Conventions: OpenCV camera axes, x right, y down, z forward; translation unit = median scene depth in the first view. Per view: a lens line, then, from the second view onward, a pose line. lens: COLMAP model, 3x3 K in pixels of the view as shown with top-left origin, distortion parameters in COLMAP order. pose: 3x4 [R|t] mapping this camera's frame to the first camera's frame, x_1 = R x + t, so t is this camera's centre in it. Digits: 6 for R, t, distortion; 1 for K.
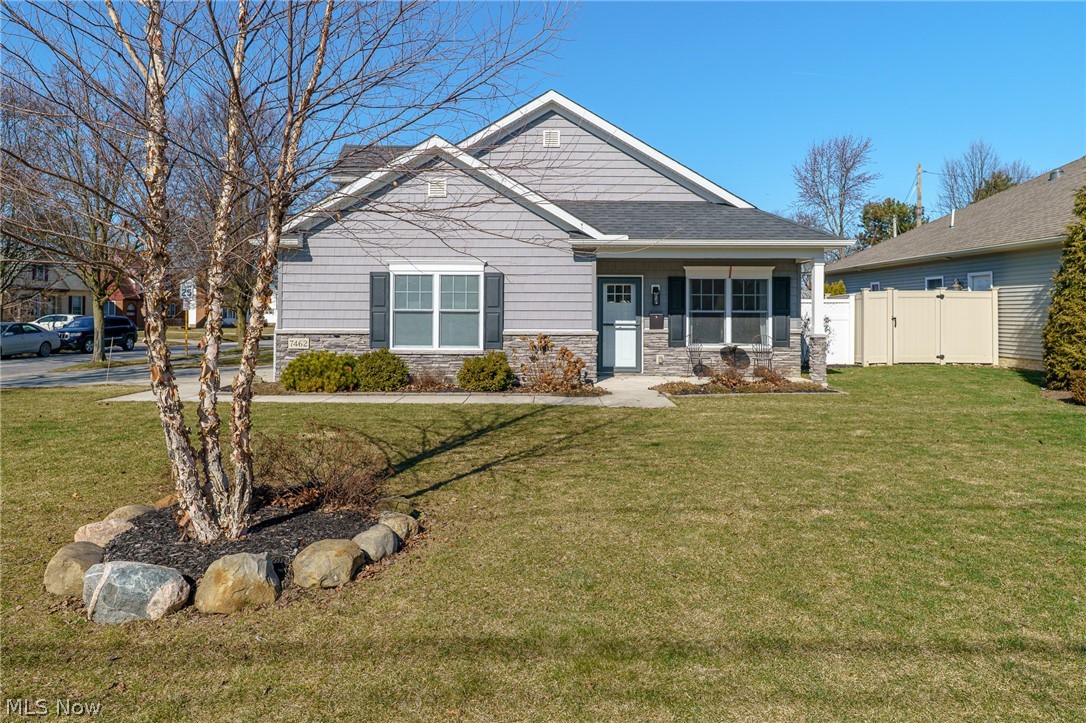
lens RADIAL K [[691.4, 0, 542.6], [0, 691.4, 313.6], [0, 0, 1]] dist [0.007960, 0.000754]
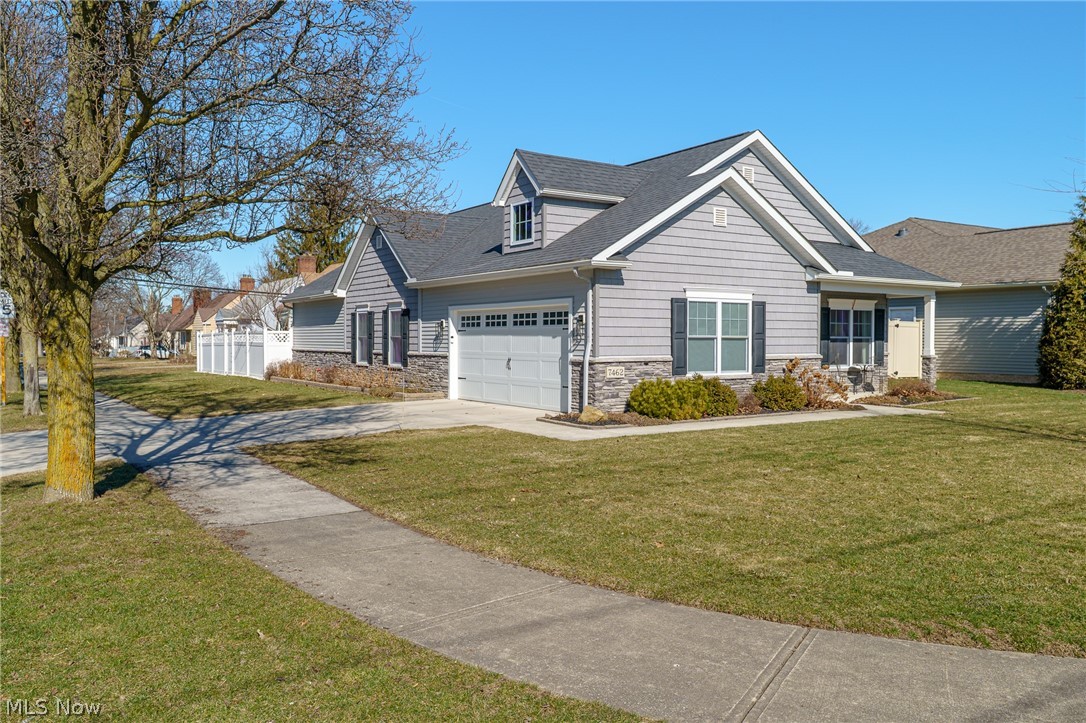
lens RADIAL K [[834.7, 0, 543.0], [0, 834.7, 360.5], [0, 0, 1]] dist [-0.002927, -0.001691]
pose [[0.829810, -0.016705, 0.557796, -1.061956], [0.002596, 0.999657, 0.026076, -0.002419], [-0.558040, -0.020190, 0.829568, 0.117262]]
